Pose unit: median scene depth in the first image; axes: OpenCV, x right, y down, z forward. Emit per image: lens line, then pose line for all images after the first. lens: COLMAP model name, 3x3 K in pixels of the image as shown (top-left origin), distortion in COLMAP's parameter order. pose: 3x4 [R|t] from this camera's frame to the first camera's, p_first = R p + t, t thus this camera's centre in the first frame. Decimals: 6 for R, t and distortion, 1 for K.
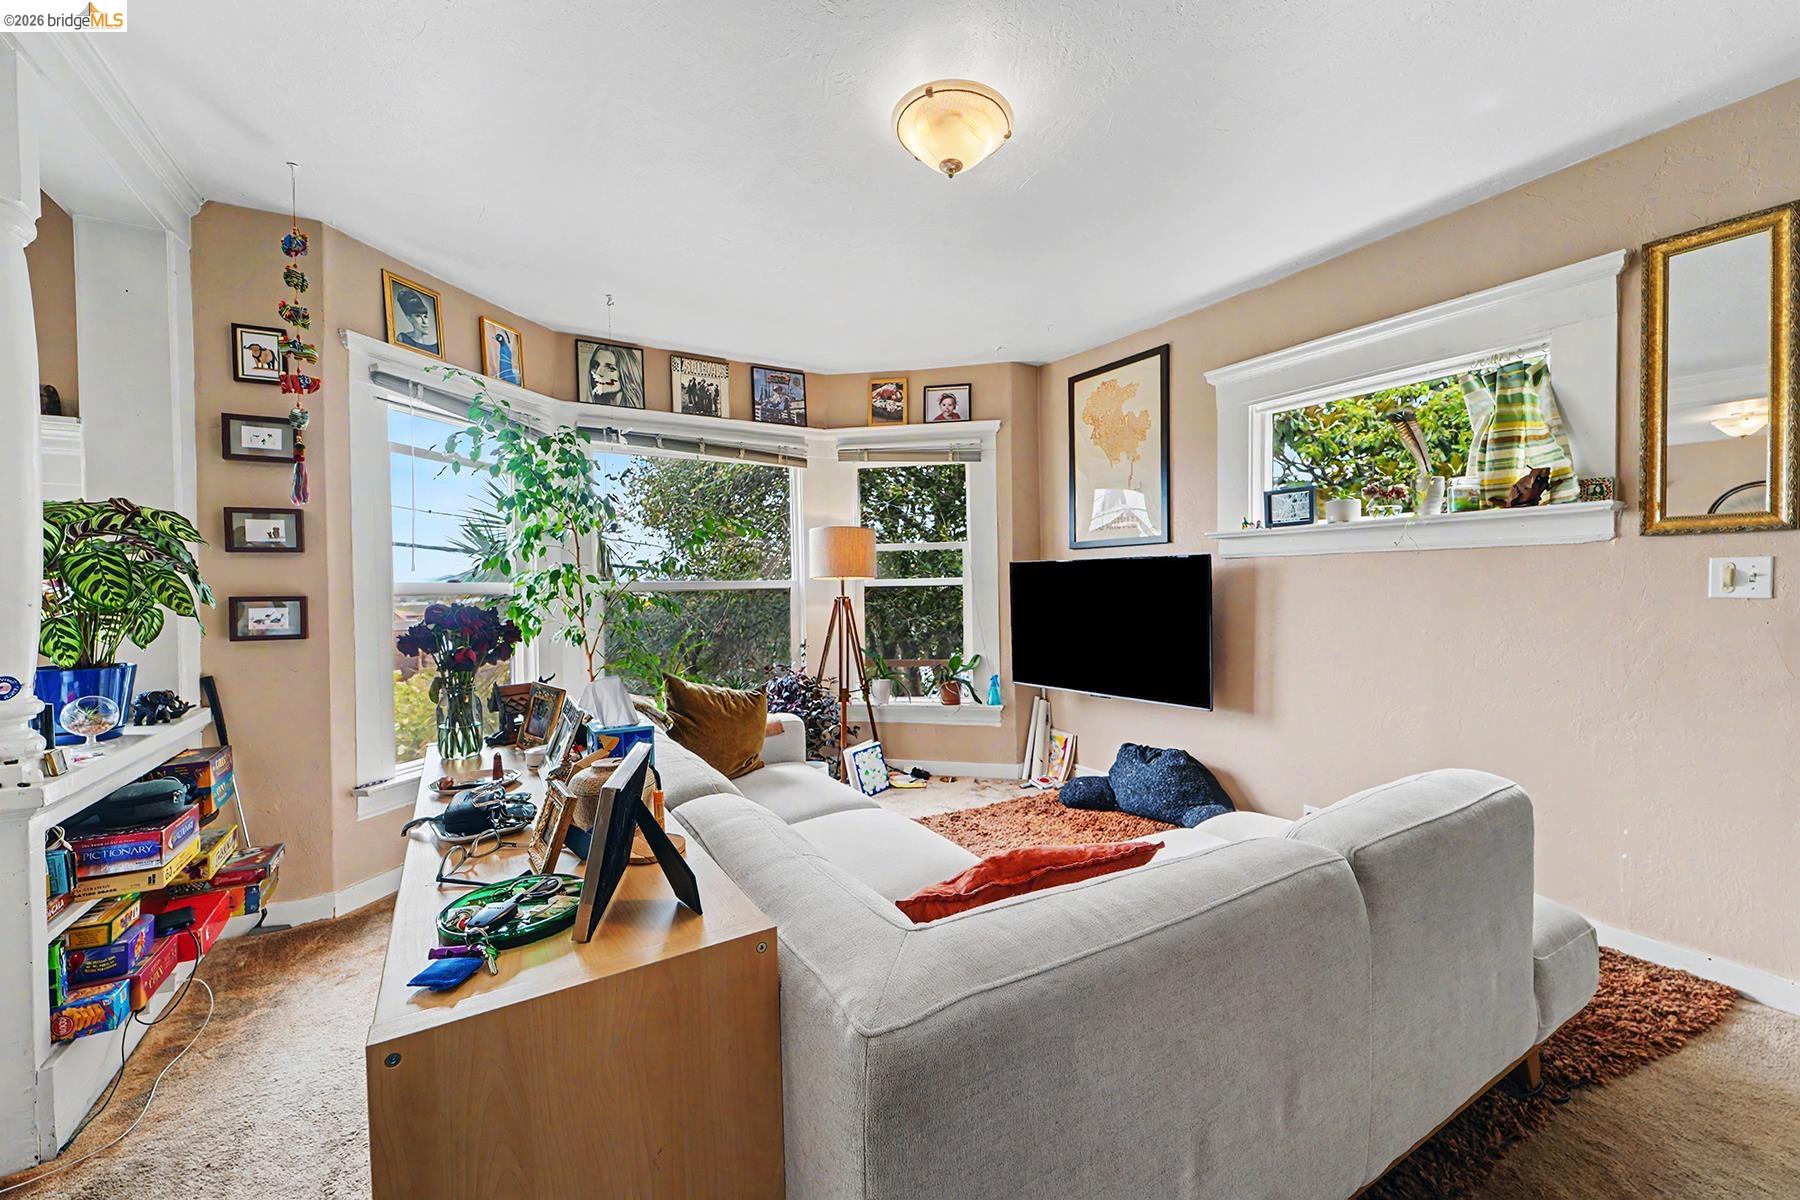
lens RADIAL K [[715.6, 0, 899.0], [0, 715.6, 601.1], [0, 0, 1]] dist [-0.002713, -0.000779]
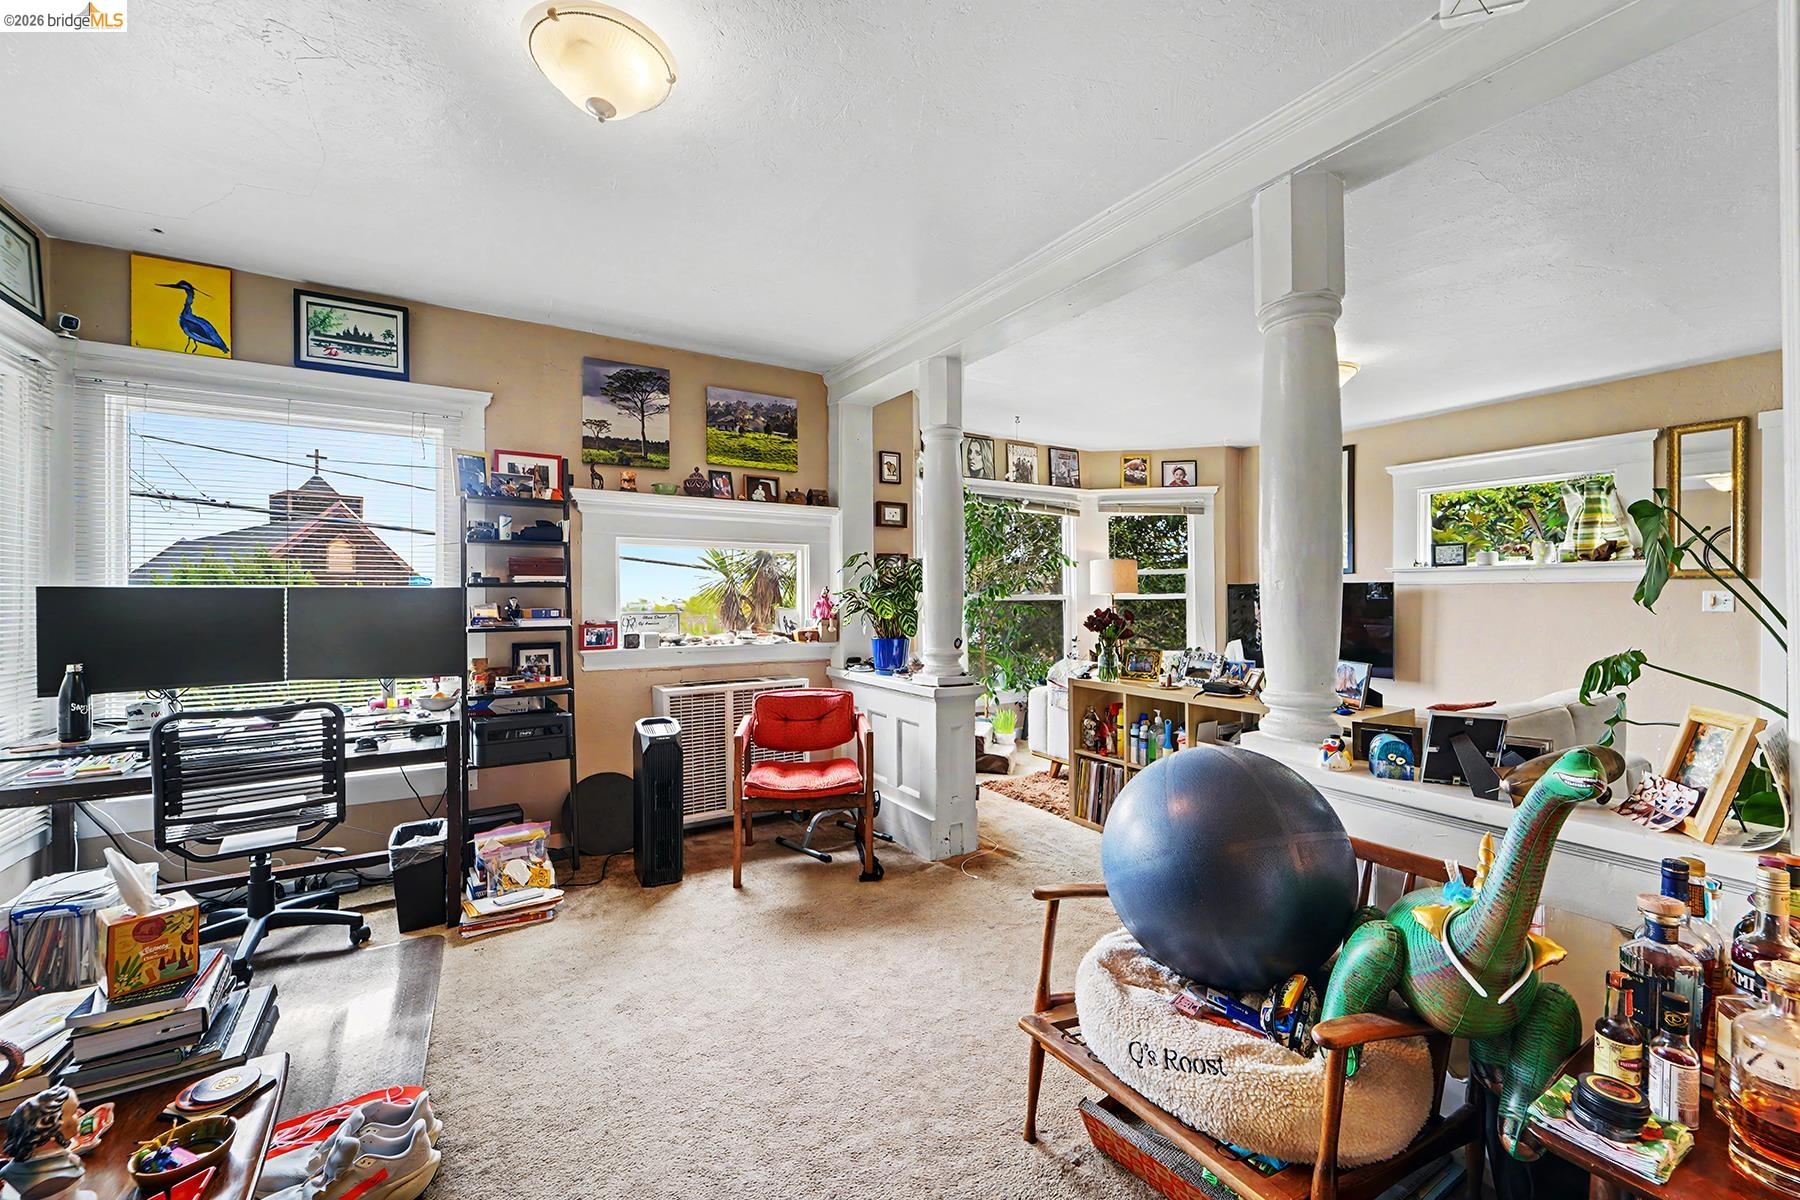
lens RADIAL K [[715.6, 0, 900.7], [0, 715.6, 600.3], [0, 0, 1]] dist [-0.002713, -0.000779]
pose [[0.999946, 0.010074, -0.002640, -0.547587], [-0.010114, 0.999828, -0.015522, 0.008873], [0.002483, 0.015548, 0.999876, -0.496384]]
